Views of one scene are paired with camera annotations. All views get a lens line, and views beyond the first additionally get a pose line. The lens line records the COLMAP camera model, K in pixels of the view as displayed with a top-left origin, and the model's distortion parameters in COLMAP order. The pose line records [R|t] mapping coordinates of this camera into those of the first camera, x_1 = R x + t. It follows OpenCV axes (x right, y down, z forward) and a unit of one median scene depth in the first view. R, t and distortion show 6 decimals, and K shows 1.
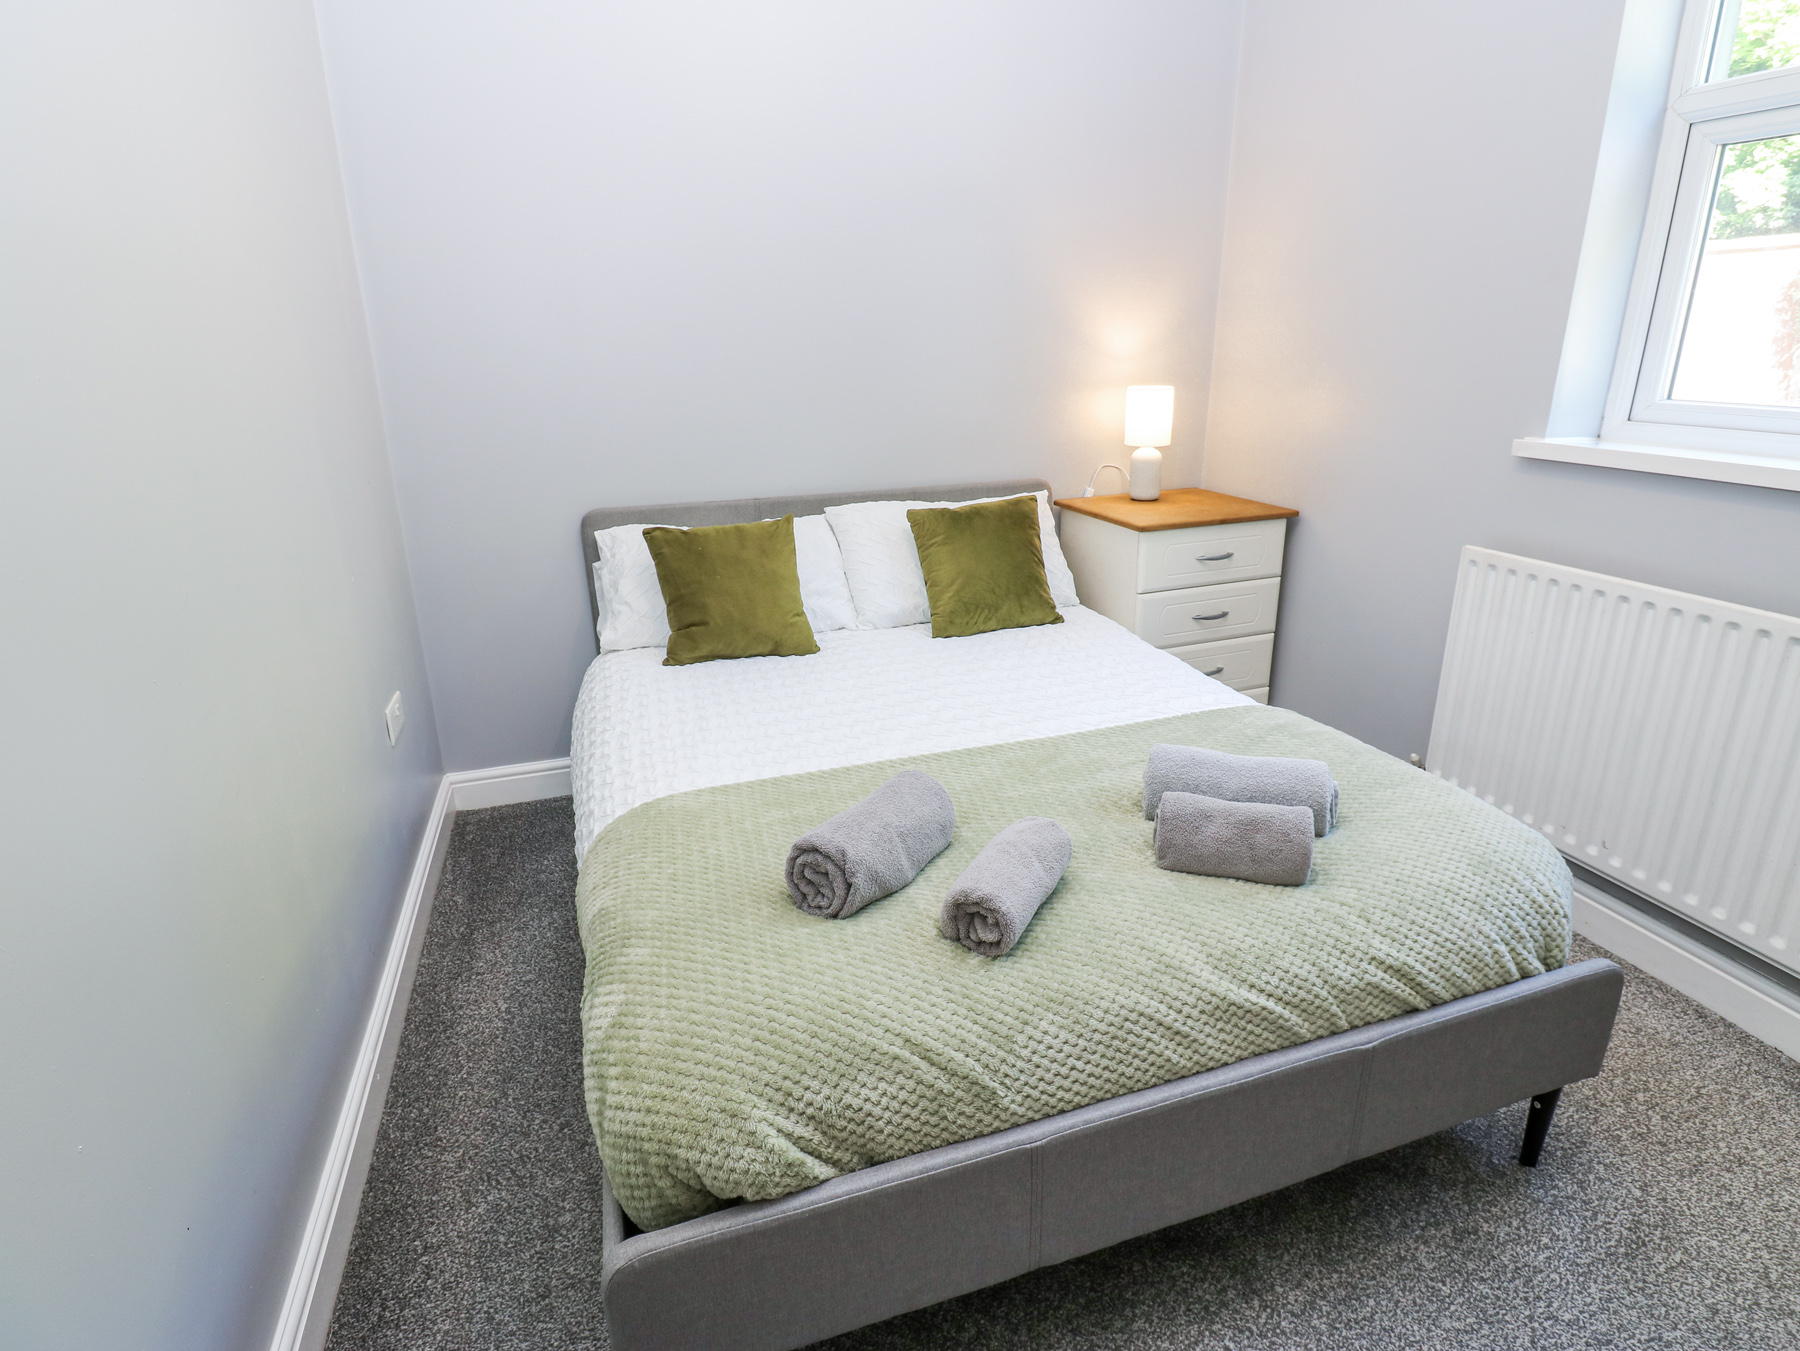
lens RADIAL K [[943.4, 0, 920.6], [0, 943.4, 648.0], [0, 0, 1]] dist [0.000351, -0.014381]
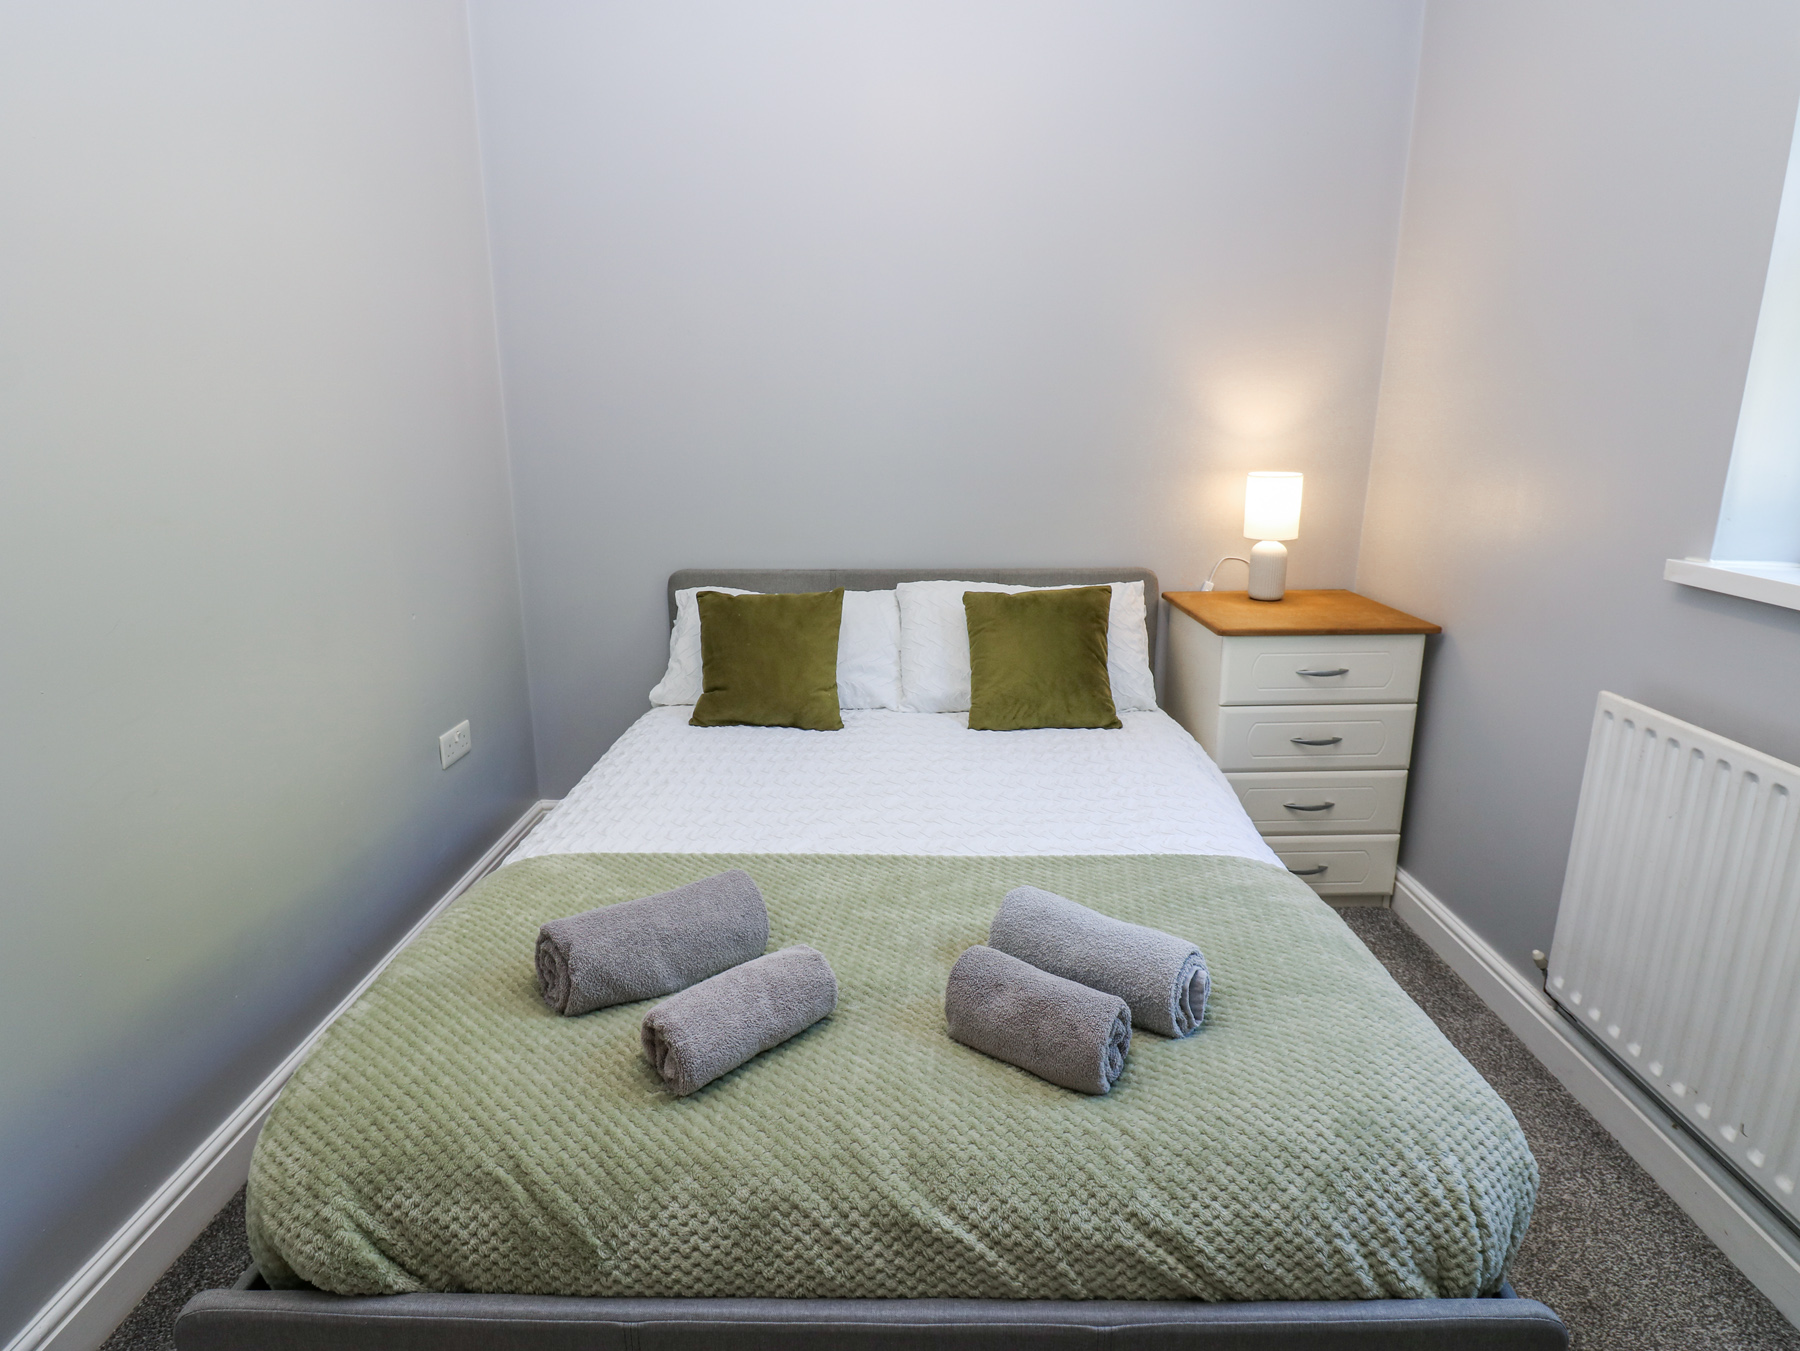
lens RADIAL K [[943.4, 0, 920.6], [0, 943.4, 648.0], [0, 0, 1]] dist [0.000351, -0.014381]
pose [[0.945555, 0.091145, -0.312439, 0.479139], [-0.113195, 0.992151, -0.053140, -0.065832], [0.305143, 0.085614, 0.948450, 0.162952]]
